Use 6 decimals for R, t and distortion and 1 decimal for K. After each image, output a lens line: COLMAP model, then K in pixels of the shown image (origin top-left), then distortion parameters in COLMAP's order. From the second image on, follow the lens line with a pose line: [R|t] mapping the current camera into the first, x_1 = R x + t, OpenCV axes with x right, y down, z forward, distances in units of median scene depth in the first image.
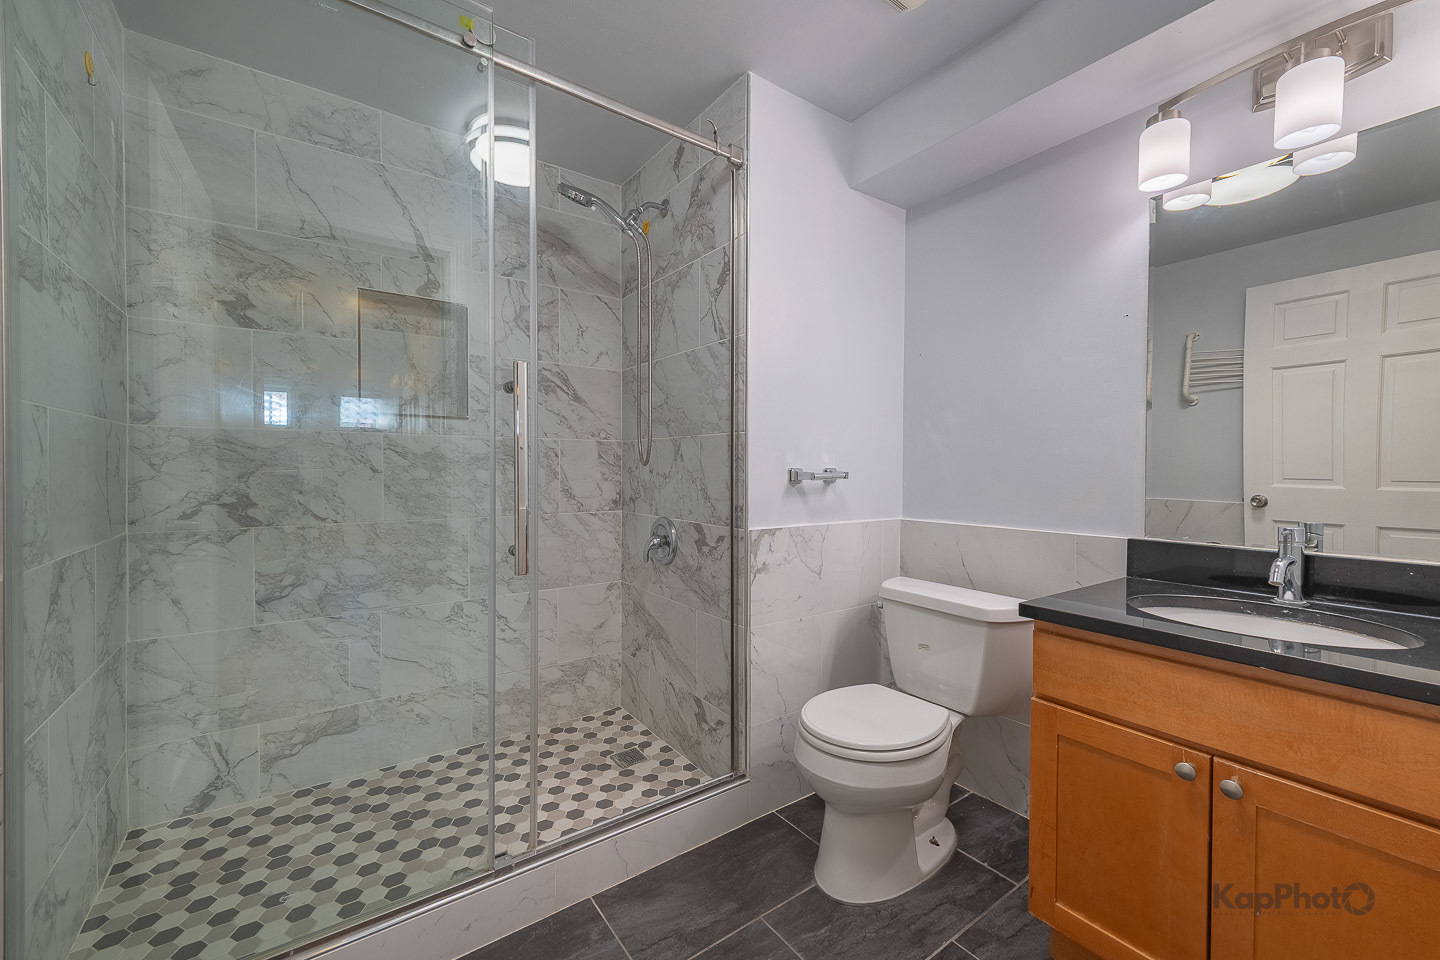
lens RADIAL K [[568.7, 0, 734.4], [0, 568.7, 461.3], [0, 0, 1]] dist [0.010037, -0.000098]
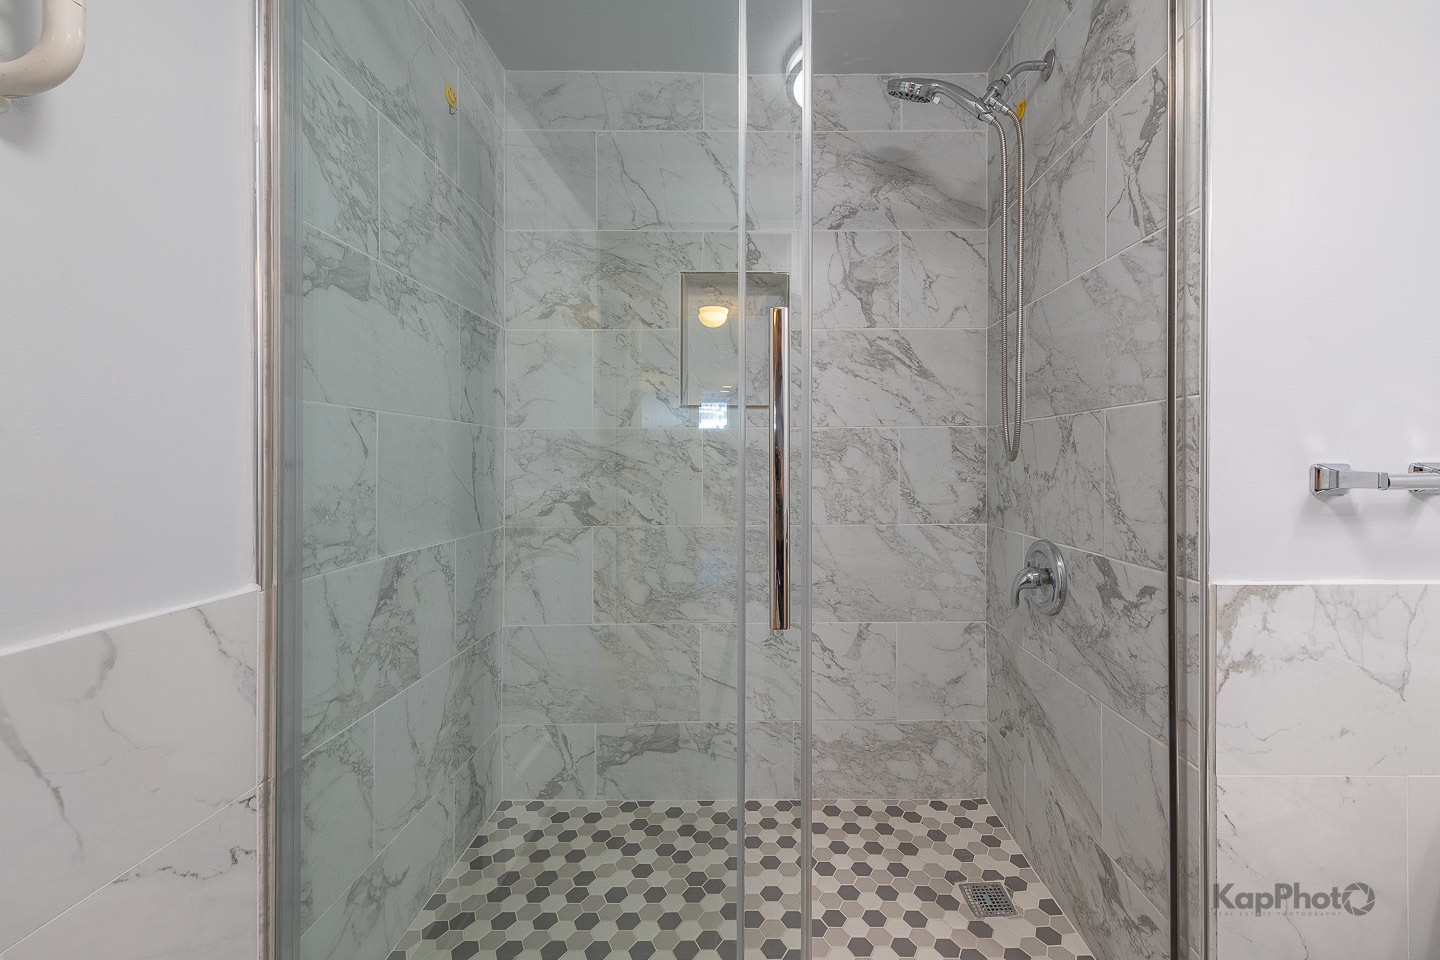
lens RADIAL K [[634.4, 0, 733.4], [0, 634.4, 468.3], [0, 0, 1]] dist [0.026587, -0.015653]
pose [[0.817070, -0.002949, -0.576531, 0.005967], [0.014001, 0.999794, 0.014728, 0.000881], [0.576368, -0.020106, 0.816943, 0.234076]]
